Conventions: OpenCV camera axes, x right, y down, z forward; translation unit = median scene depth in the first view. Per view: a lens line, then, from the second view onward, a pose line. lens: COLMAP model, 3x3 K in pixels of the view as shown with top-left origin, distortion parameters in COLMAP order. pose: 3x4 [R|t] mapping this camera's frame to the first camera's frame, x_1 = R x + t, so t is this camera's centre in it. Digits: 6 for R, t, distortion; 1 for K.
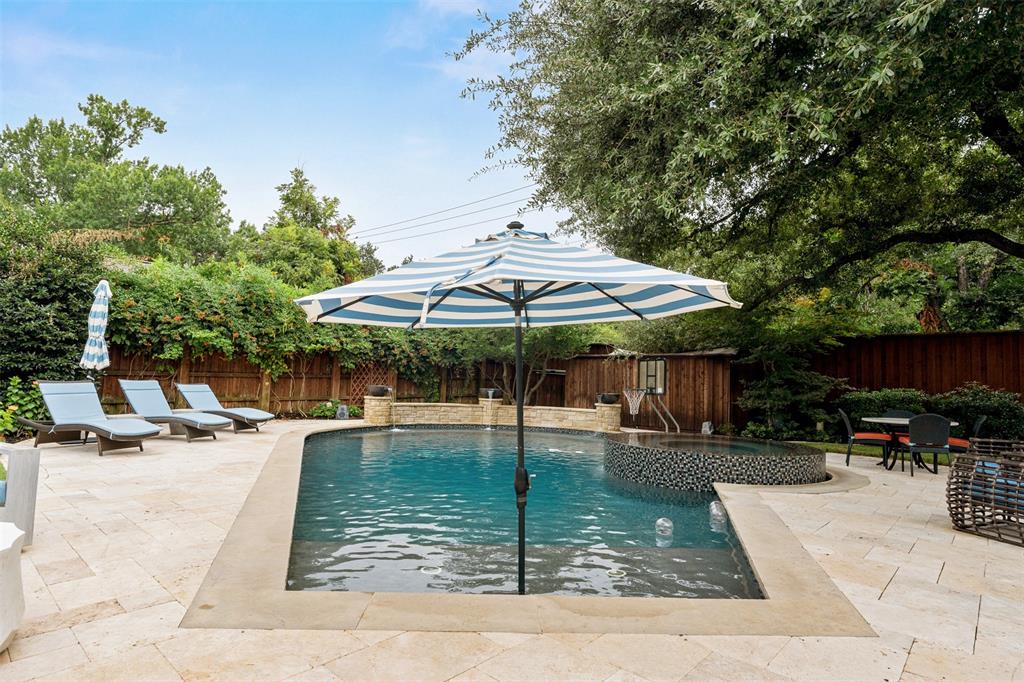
lens RADIAL K [[538.2, 0, 512.0], [0, 538.2, 341.0], [0, 0, 1]] dist [0.002270, 0.001009]
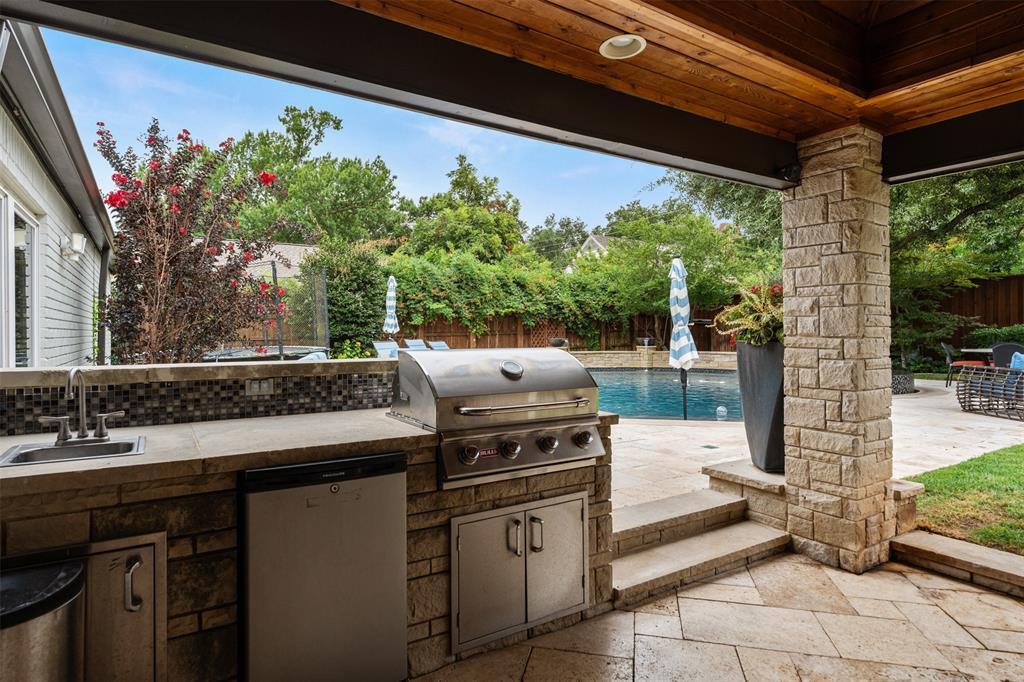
lens RADIAL K [[563.7, 0, 512.0], [0, 563.7, 341.0], [0, 0, 1]] dist [-0.003216, -0.000449]
pose [[0.969085, -0.034807, -0.244261, -0.023347], [0.055687, 0.995310, 0.079104, -0.022110], [0.240362, -0.090261, 0.966478, -0.309577]]
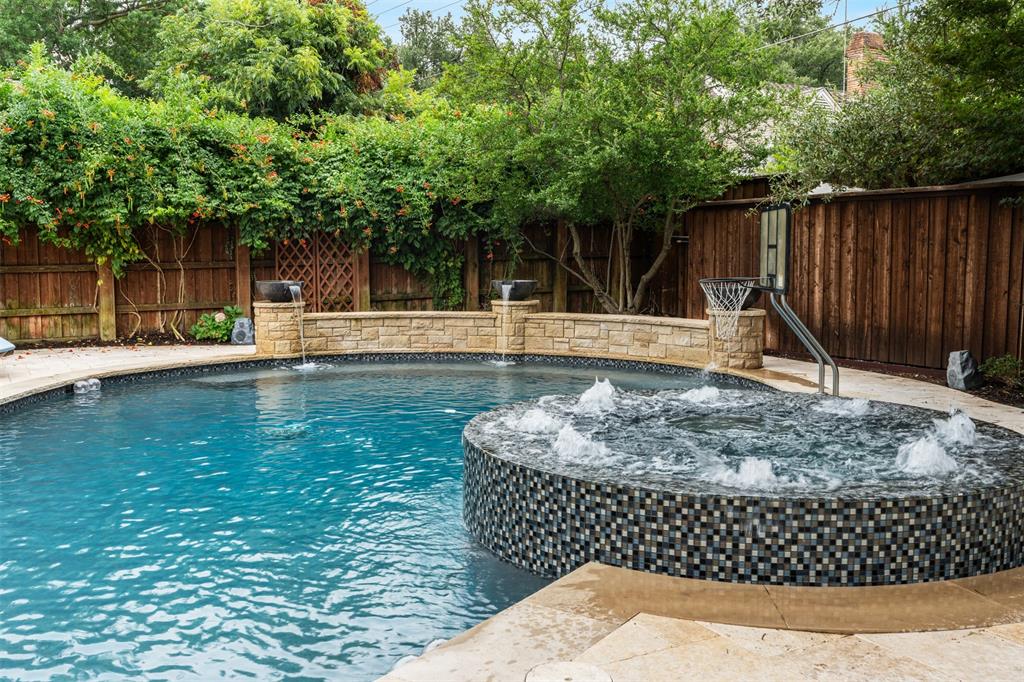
lens RADIAL K [[940.7, 0, 512.0], [0, 940.7, 341.0], [0, 0, 1]] dist [0.002641, -0.002581]
pose [[0.950762, -0.004345, -0.309893, 0.237285], [0.055222, 0.986277, 0.155592, 0.010229], [0.304964, -0.165044, 0.937954, 0.198270]]
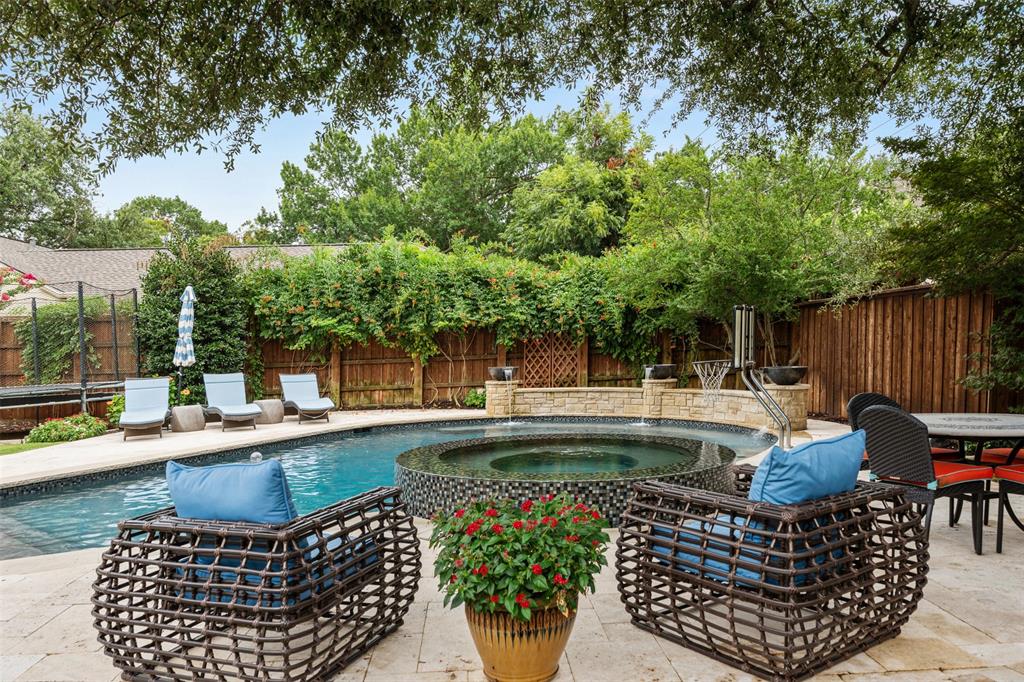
lens RADIAL K [[773.6, 0, 512.0], [0, 773.6, 341.0], [0, 0, 1]] dist [0.006949, 0.000606]
pose [[0.706440, -0.058174, -0.705378, 0.543739], [0.100477, 0.994766, 0.018588, 0.024167], [0.700605, -0.084006, 0.708587, 0.201003]]
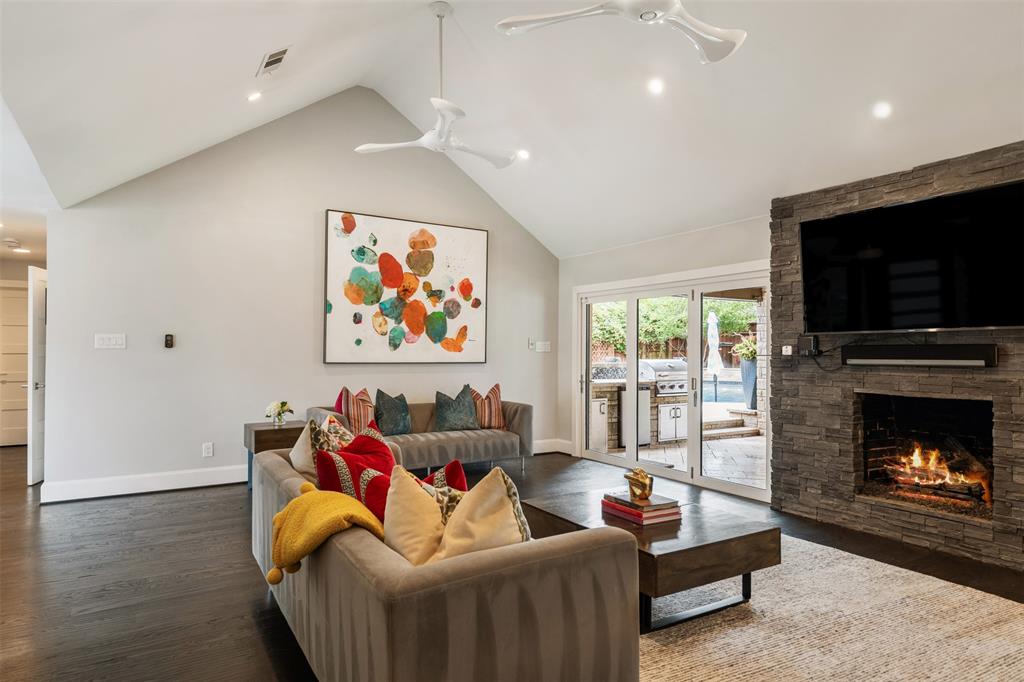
lens RADIAL K [[593.6, 0, 512.0], [0, 593.6, 341.0], [0, 0, 1]] dist [-0.001683, 0.000125]
pose [[0.964684, -0.033512, -0.261271, -0.063339], [0.047519, 0.997741, 0.047476, -0.063573], [0.259090, -0.058214, 0.964097, -0.794723]]
